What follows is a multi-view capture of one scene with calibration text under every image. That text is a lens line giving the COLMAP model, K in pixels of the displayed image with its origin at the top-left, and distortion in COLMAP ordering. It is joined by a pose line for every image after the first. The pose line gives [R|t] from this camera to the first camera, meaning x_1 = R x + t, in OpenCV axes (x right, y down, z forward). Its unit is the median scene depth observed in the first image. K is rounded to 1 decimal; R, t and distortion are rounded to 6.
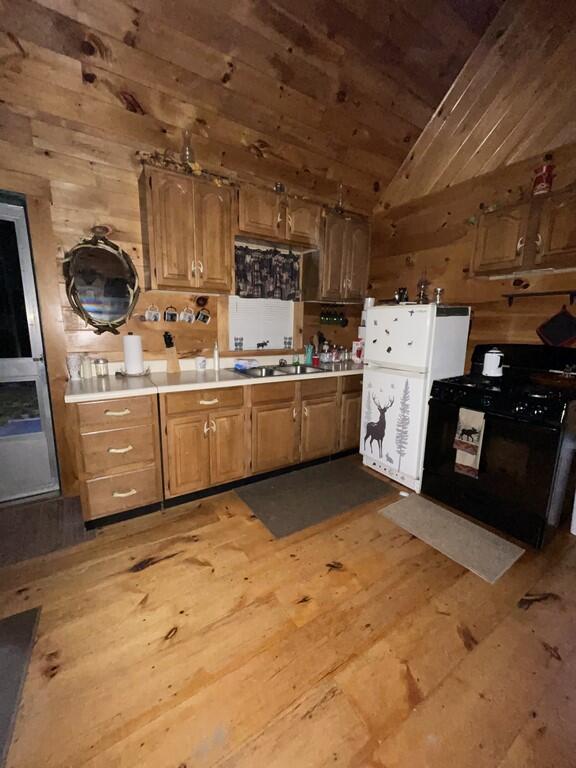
lens RADIAL K [[309.9, 0, 284.5], [0, 309.9, 381.3], [0, 0, 1]] dist [0.000089, -0.000416]
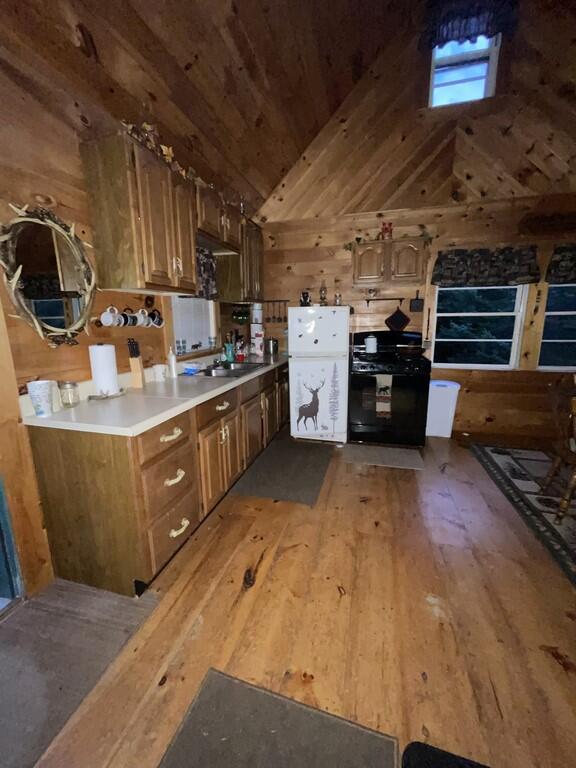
lens RADIAL K [[309.9, 0, 284.7], [0, 309.9, 380.9], [0, 0, 1]] dist [0.000089, -0.000416]
pose [[0.748296, -0.155309, 0.644928, -0.654935], [0.148022, 0.986787, 0.065887, -0.044342], [-0.646639, 0.046161, 0.761398, 0.119987]]
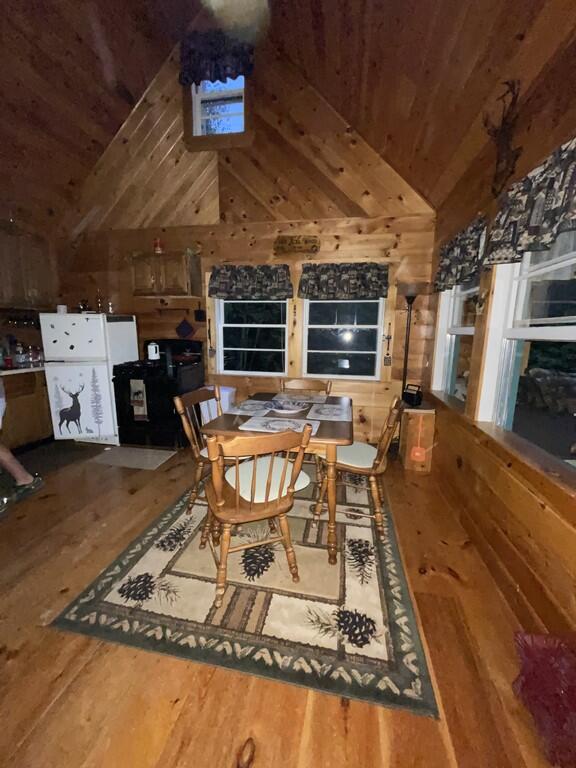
lens RADIAL K [[309.9, 0, 285.3], [0, 309.9, 380.2], [0, 0, 1]] dist [0.000089, -0.000416]
pose [[0.687455, -0.127561, 0.714937, -0.022534], [0.135011, 0.989740, 0.046770, 0.105616], [-0.713567, 0.064372, 0.697623, -0.592151]]
